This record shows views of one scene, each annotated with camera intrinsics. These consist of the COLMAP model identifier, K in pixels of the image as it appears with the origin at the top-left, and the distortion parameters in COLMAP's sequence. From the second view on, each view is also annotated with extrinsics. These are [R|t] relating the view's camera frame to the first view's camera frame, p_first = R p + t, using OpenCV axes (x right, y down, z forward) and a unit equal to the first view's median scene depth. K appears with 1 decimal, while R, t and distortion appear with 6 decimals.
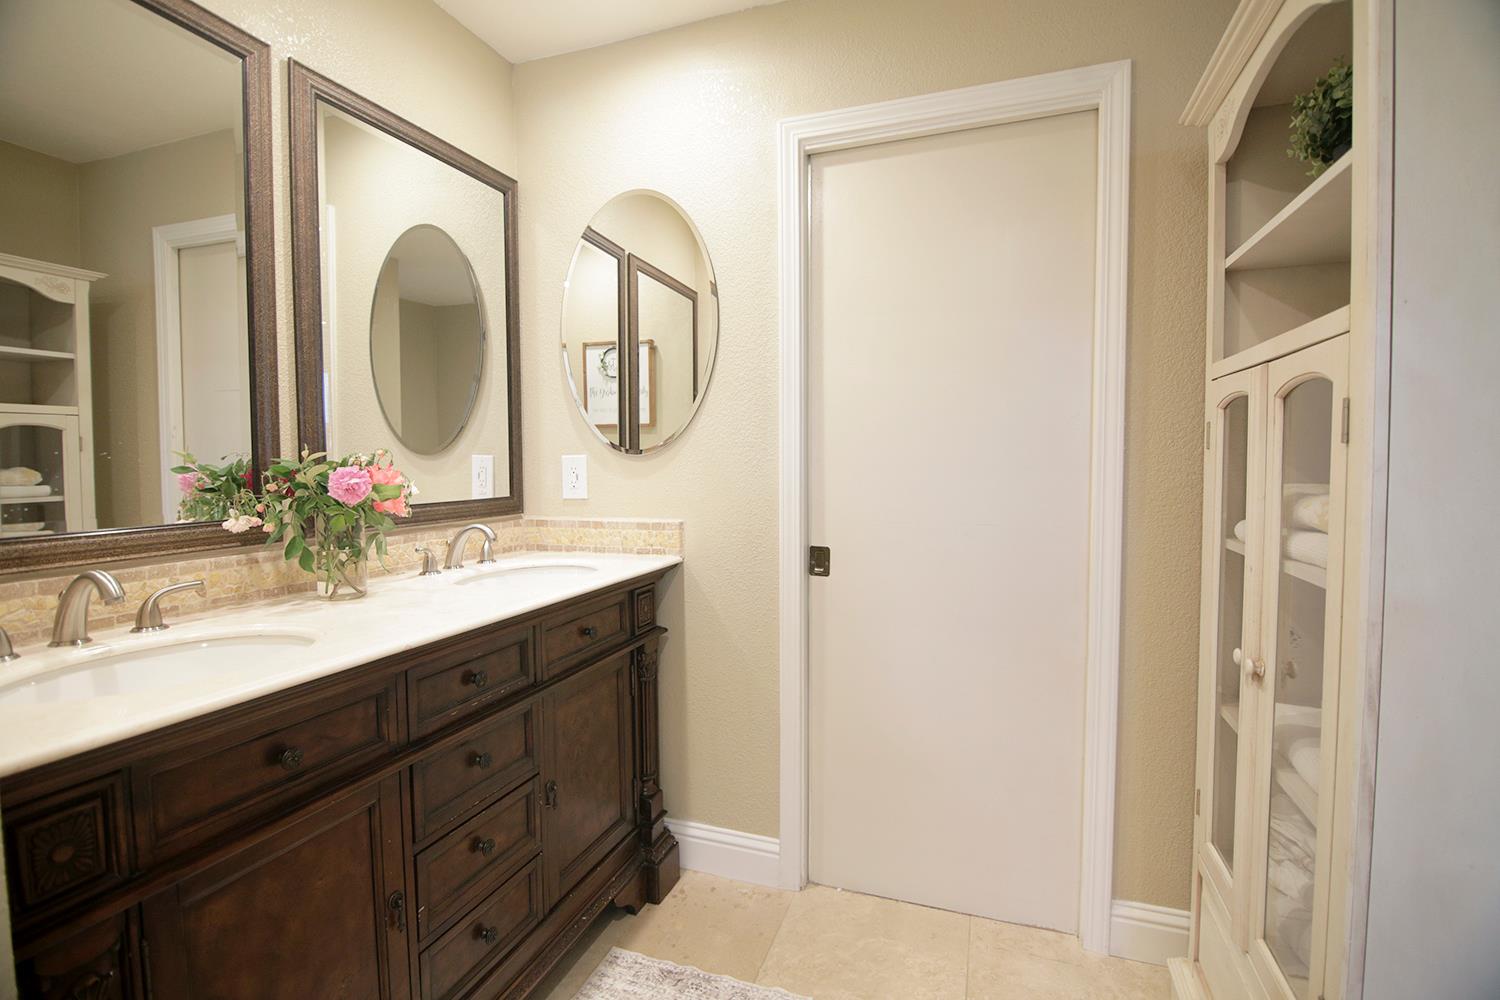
lens RADIAL K [[687.1, 0, 747.6], [0, 687.1, 488.4], [0, 0, 1]] dist [-0.016845, -0.000751]
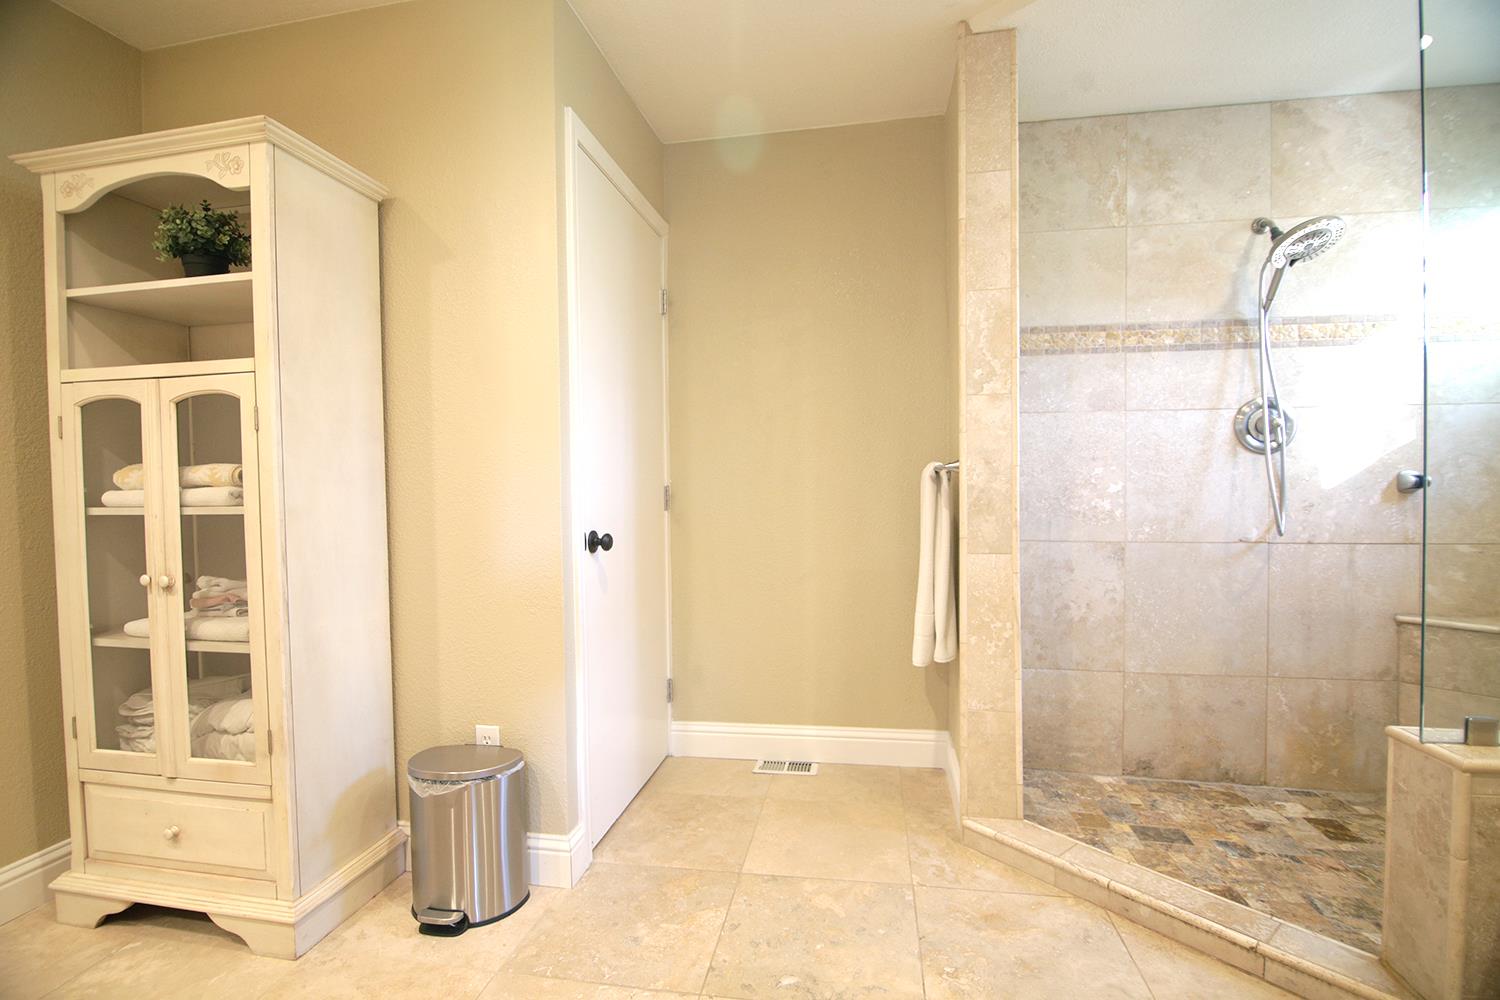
lens RADIAL K [[706.4, 0, 750.0], [0, 706.4, 500.0], [0, 0, 1]] dist [-0.022537, -0.000370]
pose [[-0.163656, -0.015000, 0.986403, -0.653550], [0.061021, 0.997816, 0.025298, 0.082904], [-0.984628, 0.064332, -0.162383, -0.020609]]
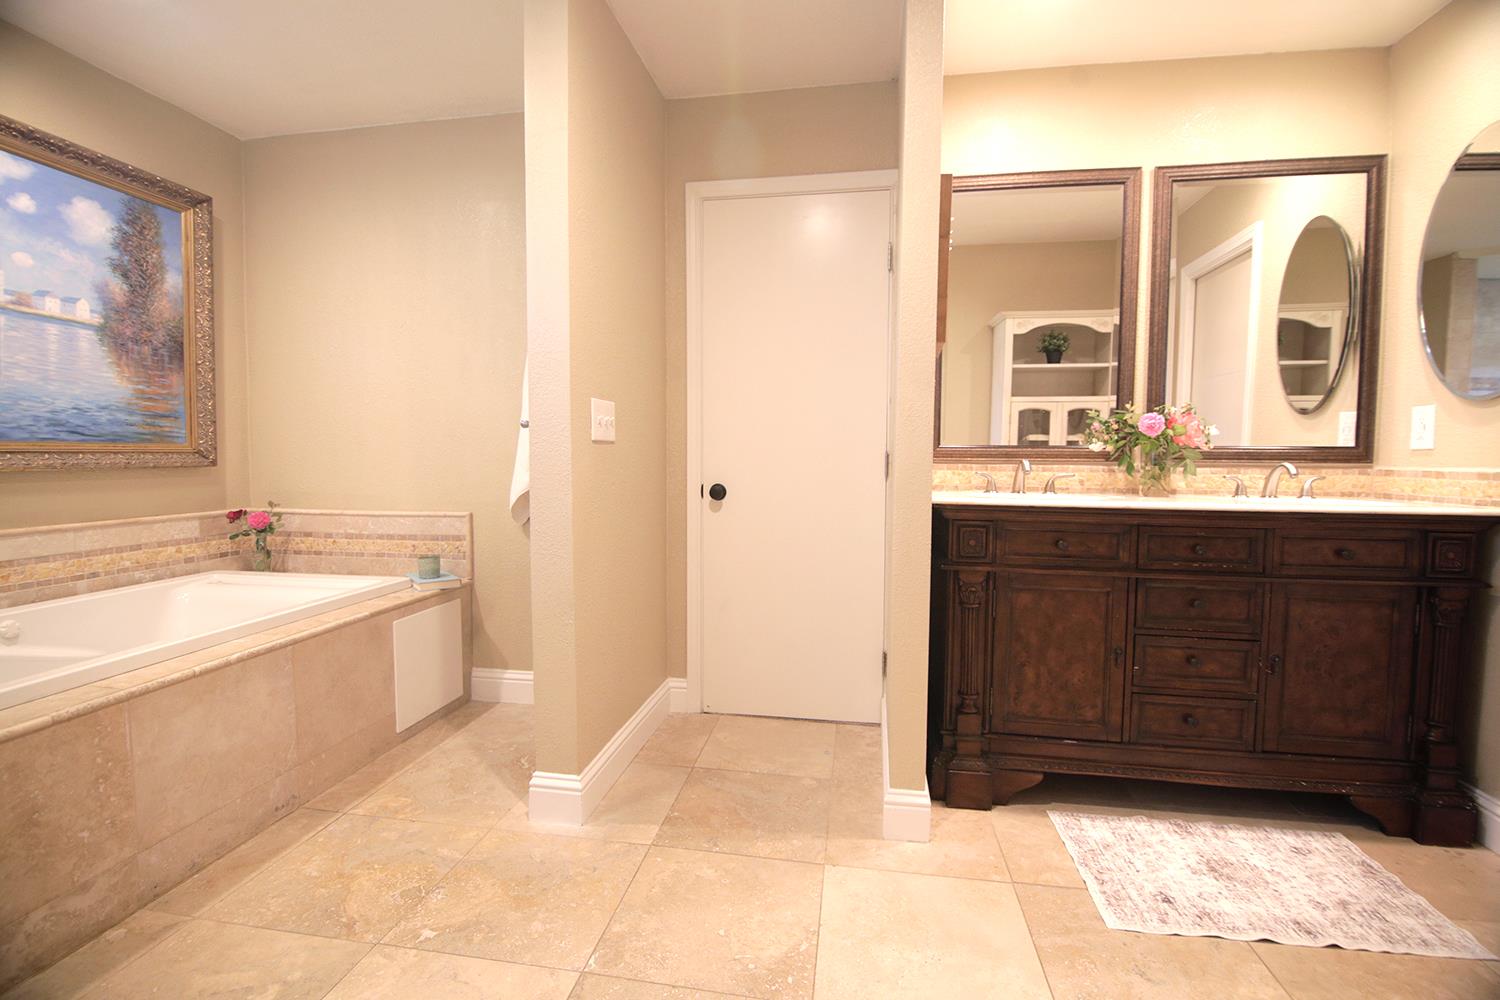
lens RADIAL K [[687.1, 0, 747.6], [0, 687.1, 488.4], [0, 0, 1]] dist [-0.016845, -0.000751]
pose [[0.172680, 0.057734, -0.983285, 0.736060], [-0.051855, 0.997429, 0.049458, 0.098357], [0.983612, 0.042448, 0.175230, -0.202874]]
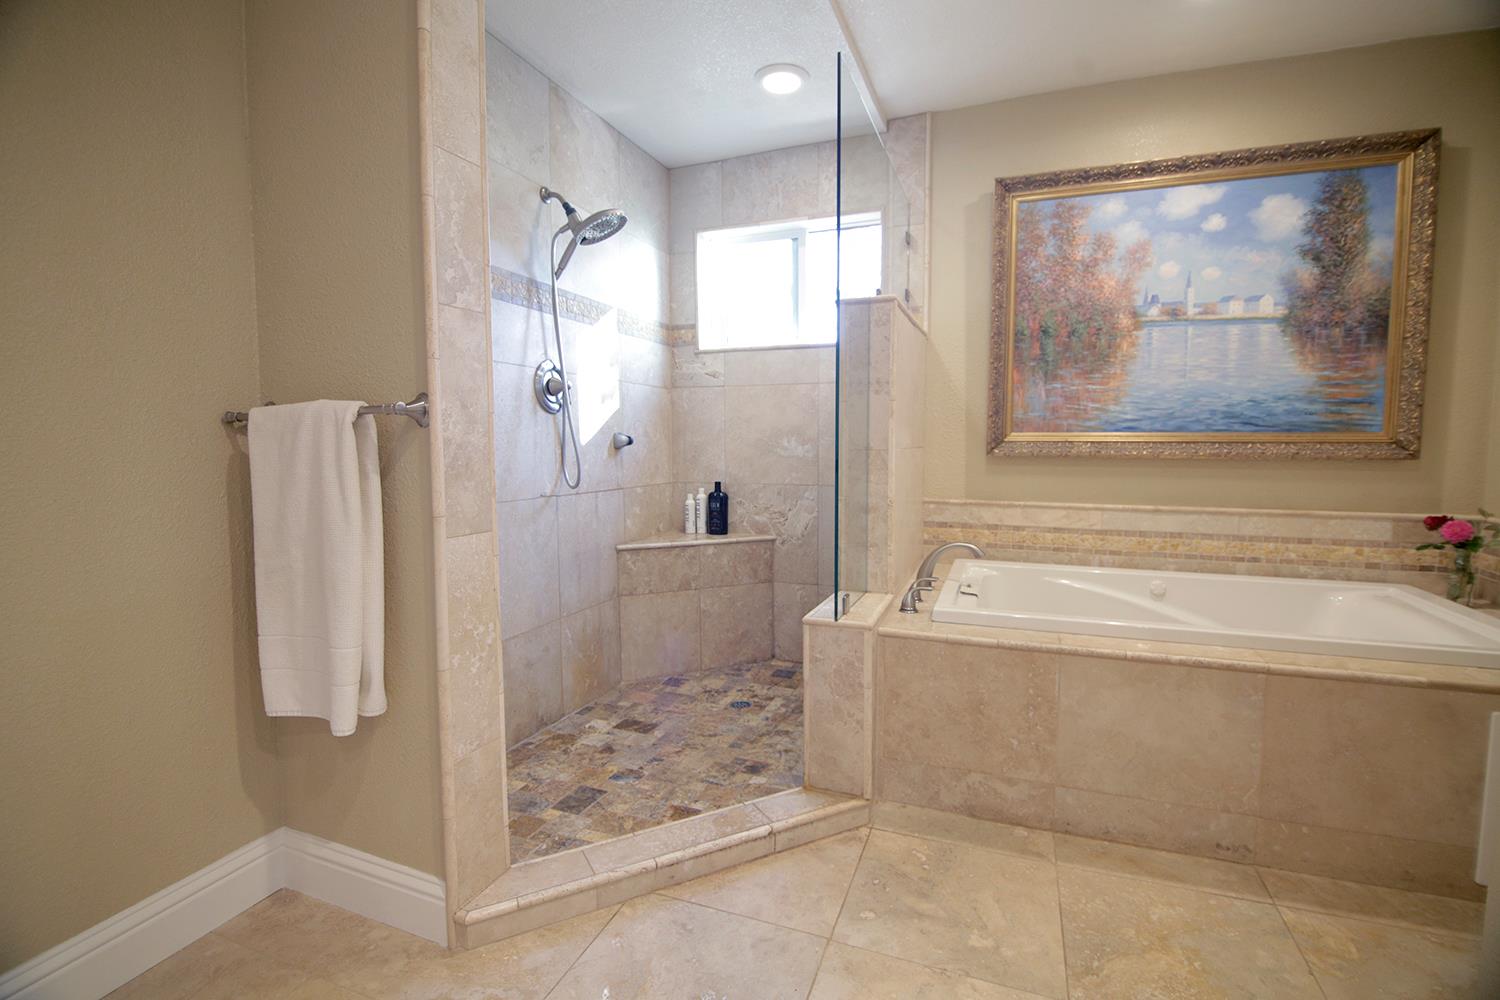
lens RADIAL K [[687.1, 0, 747.6], [0, 687.1, 488.4], [0, 0, 1]] dist [-0.016845, -0.000751]
pose [[-0.999712, 0.005828, 0.023288, 0.158277], [0.008558, 0.992870, 0.118893, 0.077106], [-0.022429, 0.119058, -0.992634, 0.217386]]
